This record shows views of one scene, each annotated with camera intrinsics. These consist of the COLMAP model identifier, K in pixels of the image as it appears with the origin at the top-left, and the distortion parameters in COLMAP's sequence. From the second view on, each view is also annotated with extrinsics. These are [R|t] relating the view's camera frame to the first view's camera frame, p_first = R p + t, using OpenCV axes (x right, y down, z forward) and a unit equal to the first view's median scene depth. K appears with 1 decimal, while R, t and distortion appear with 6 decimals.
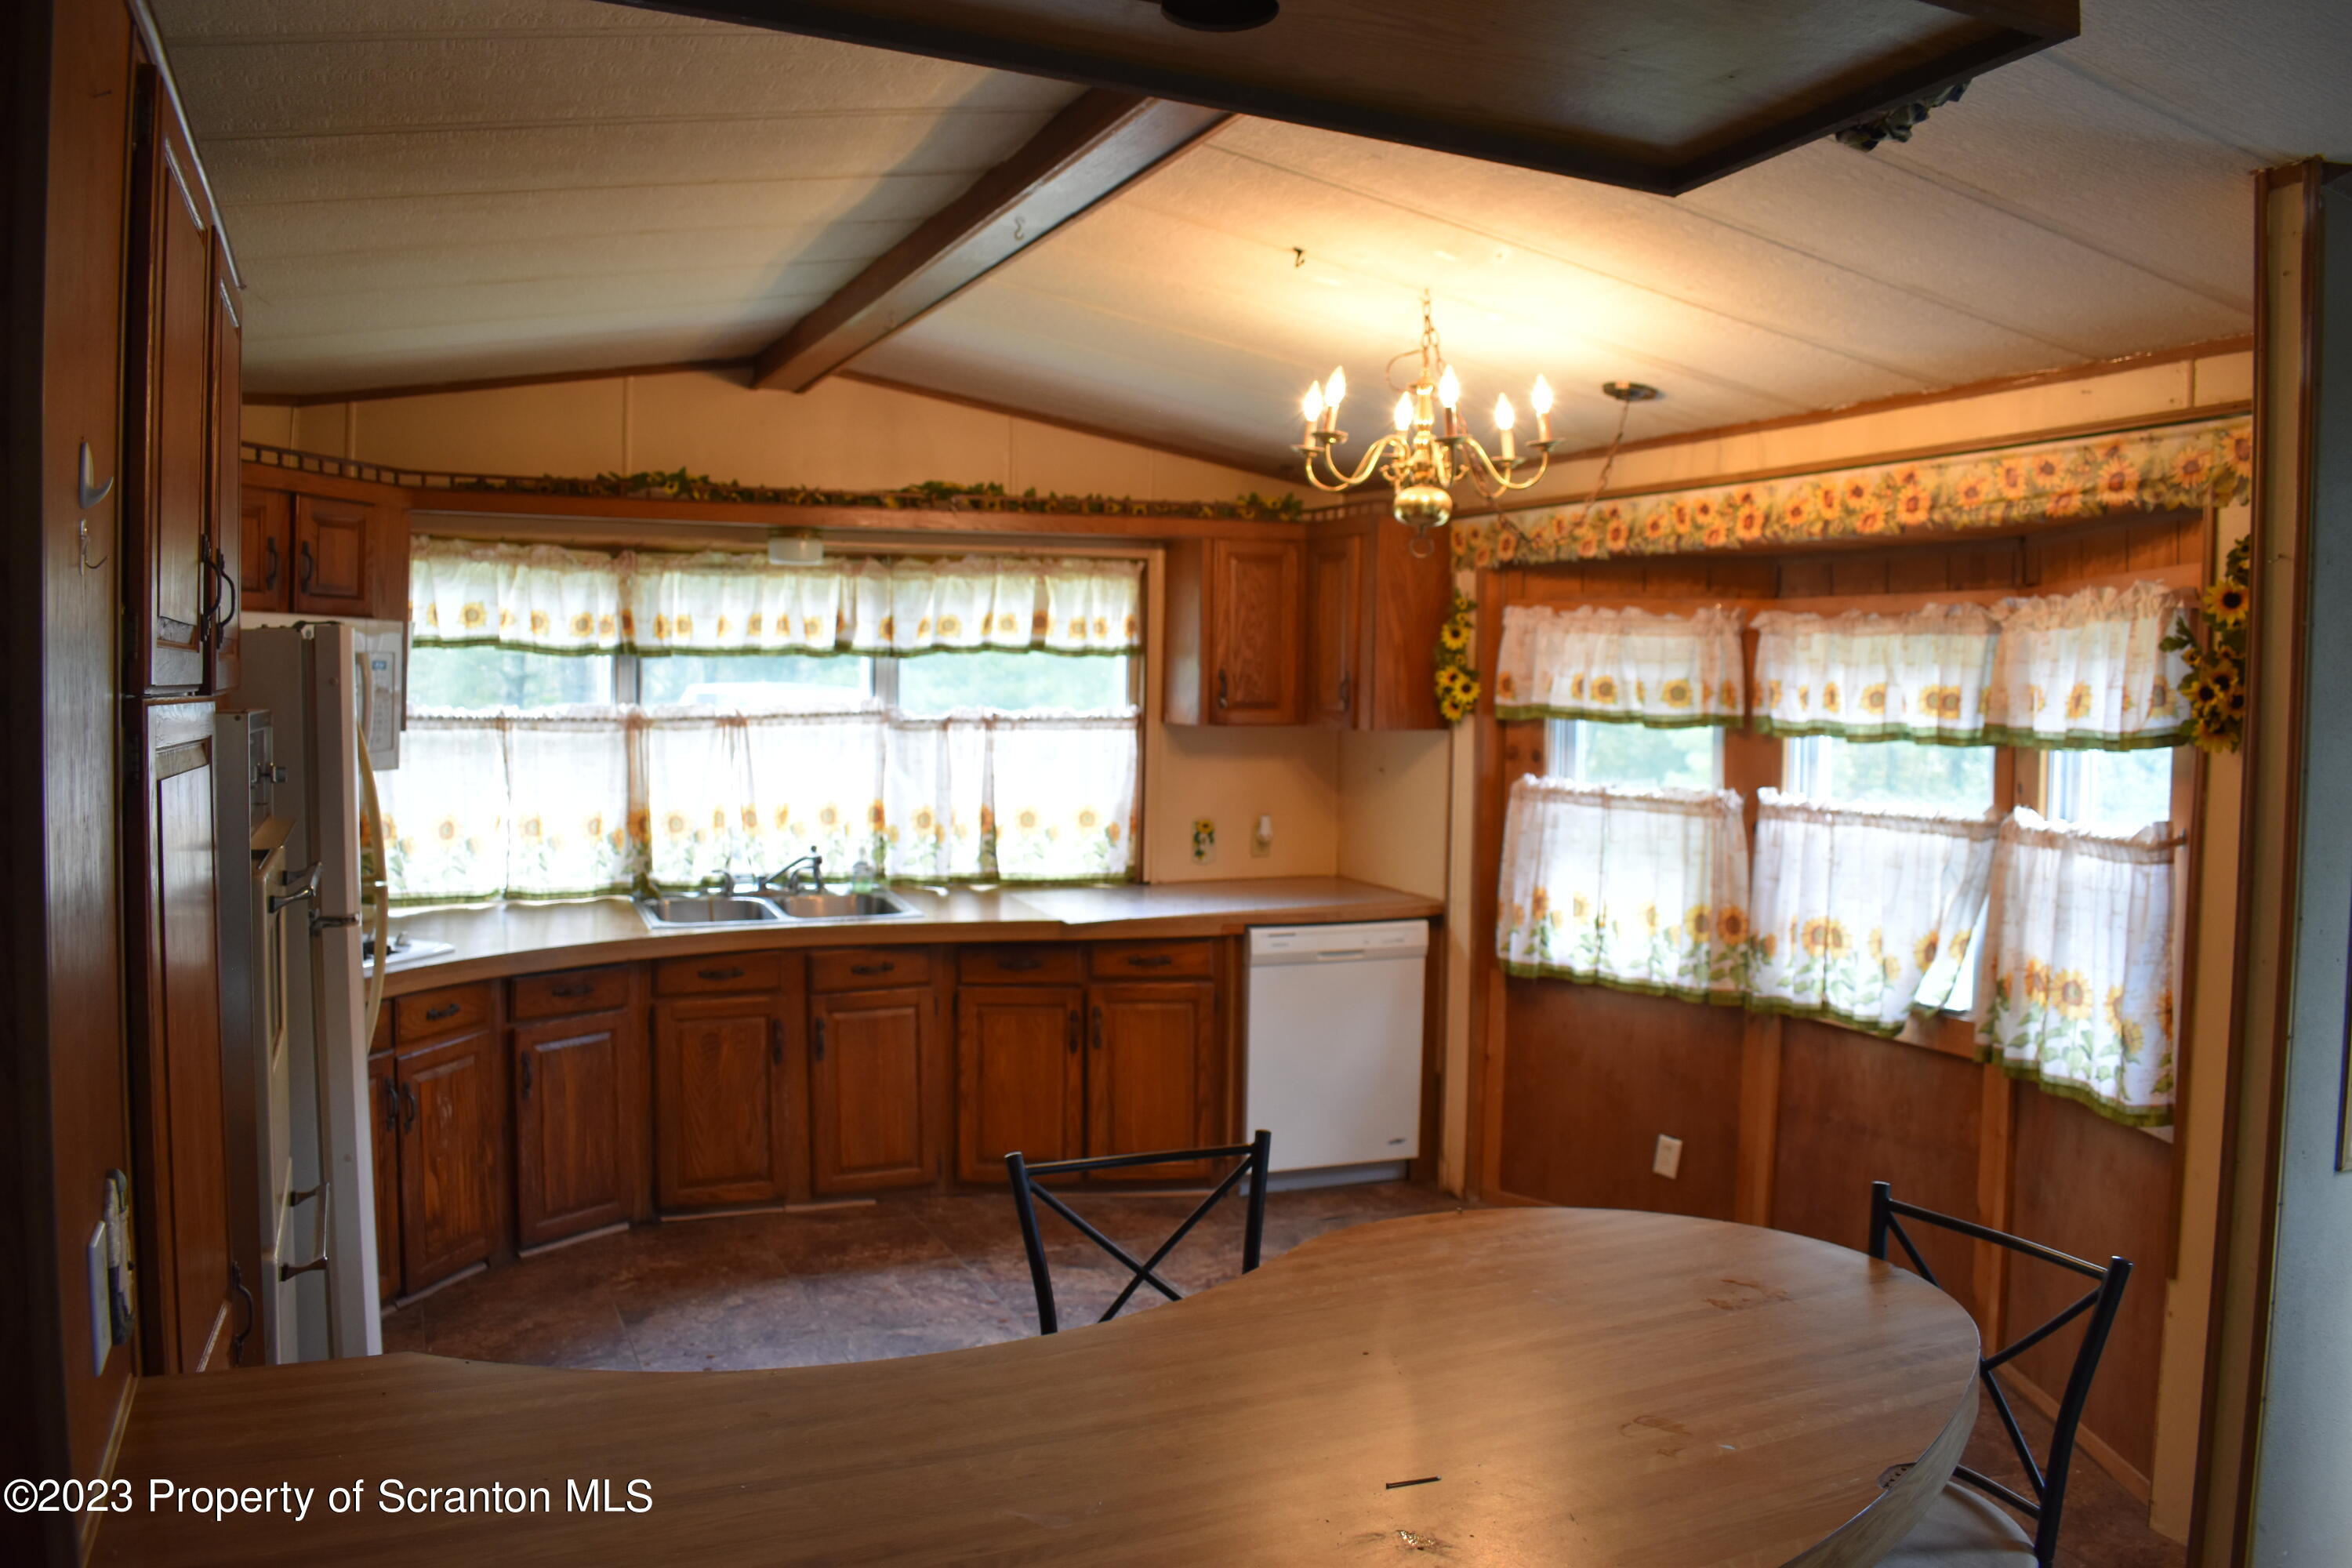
lens RADIAL K [[1827.9, 0, 1179.0], [0, 1827.9, 774.5], [0, 0, 1]] dist [-0.091596, 0.007334]
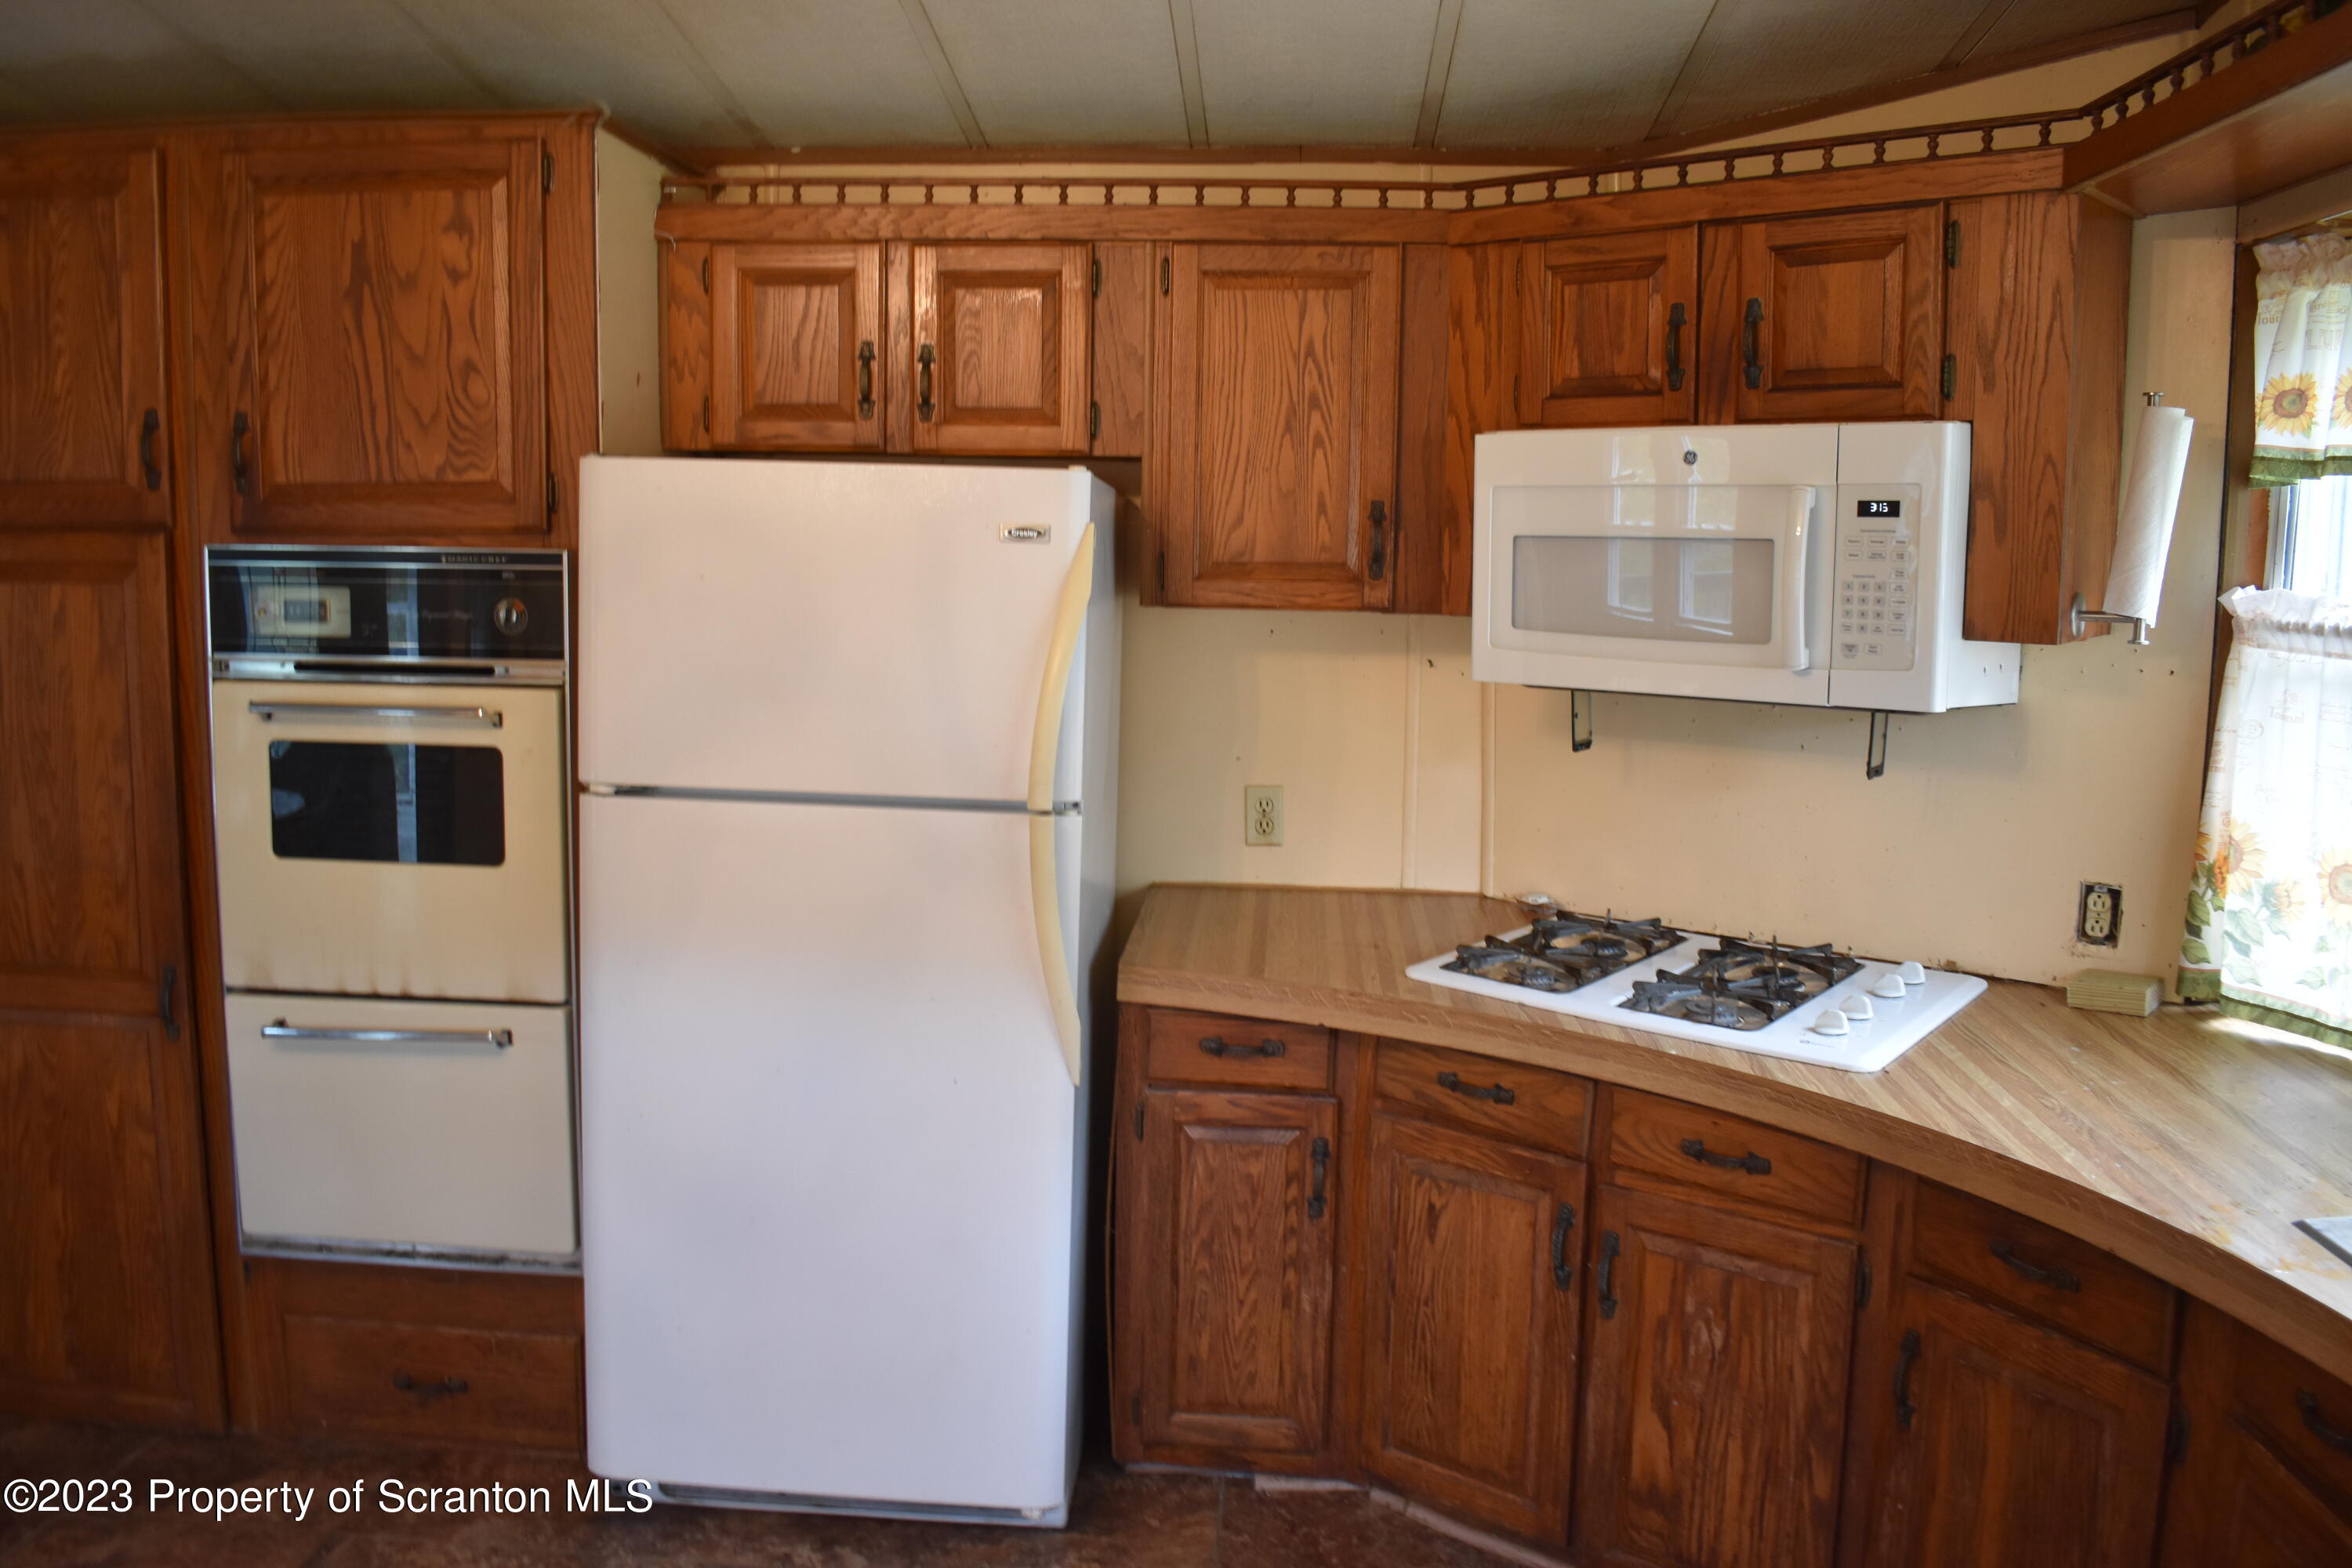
lens RADIAL K [[1827.9, 0, 1168.4], [0, 1827.9, 774.9], [0, 0, 1]] dist [-0.091596, 0.007334]
pose [[-0.465240, 0.091651, -0.880427, 0.109779], [-0.061973, 0.988812, 0.135682, -0.036091], [0.883012, 0.117688, -0.454356, 0.914078]]
